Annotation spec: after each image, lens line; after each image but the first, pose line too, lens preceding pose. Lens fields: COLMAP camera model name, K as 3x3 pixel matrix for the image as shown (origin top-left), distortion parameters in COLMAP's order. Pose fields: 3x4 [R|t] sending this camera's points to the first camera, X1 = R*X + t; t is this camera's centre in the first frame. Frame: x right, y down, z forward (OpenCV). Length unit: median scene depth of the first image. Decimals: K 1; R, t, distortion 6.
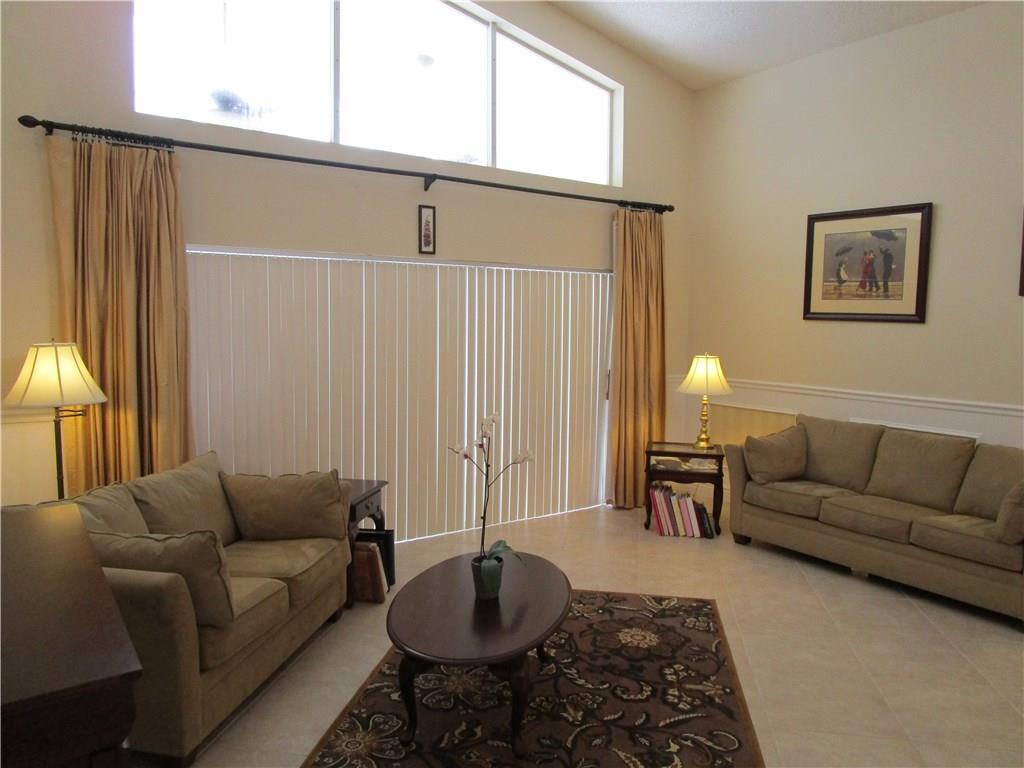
lens RADIAL K [[726.6, 0, 510.6], [0, 726.6, 380.5], [0, 0, 1]] dist [-0.034582, 0.010835]
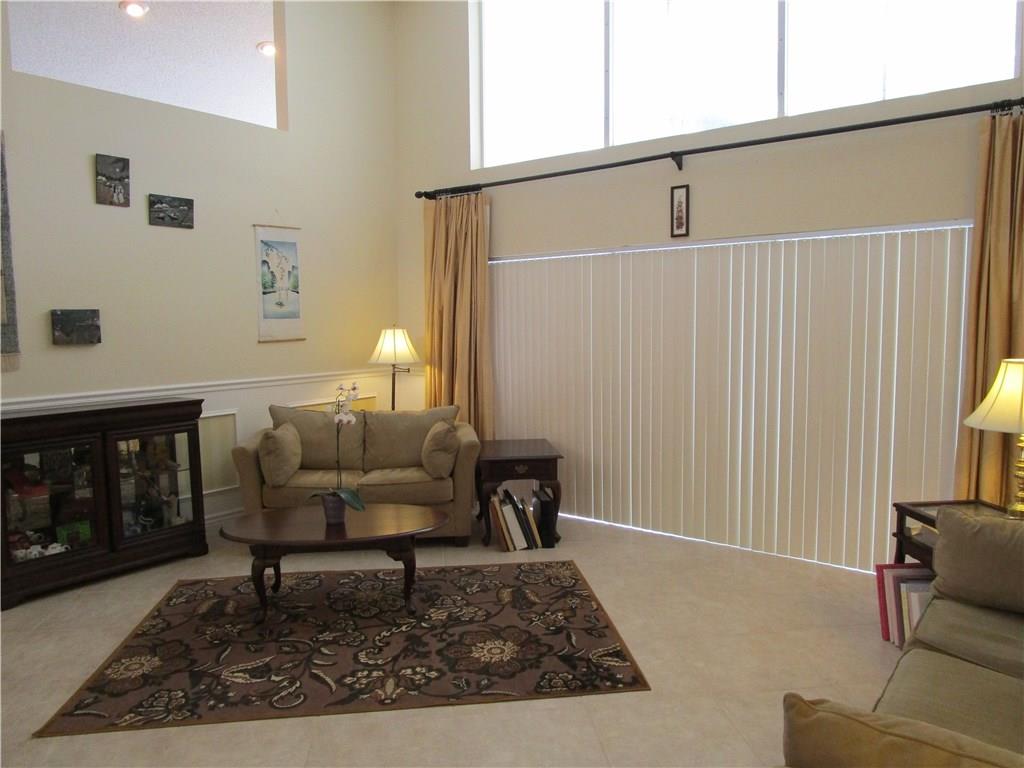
lens RADIAL K [[726.6, 0, 510.6], [0, 726.6, 380.5], [0, 0, 1]] dist [-0.034582, 0.010835]
pose [[0.289602, 0.076457, -0.954089, 0.884513], [-0.054339, 0.996510, 0.063362, -0.042996], [0.955603, 0.033494, 0.292746, 0.623703]]
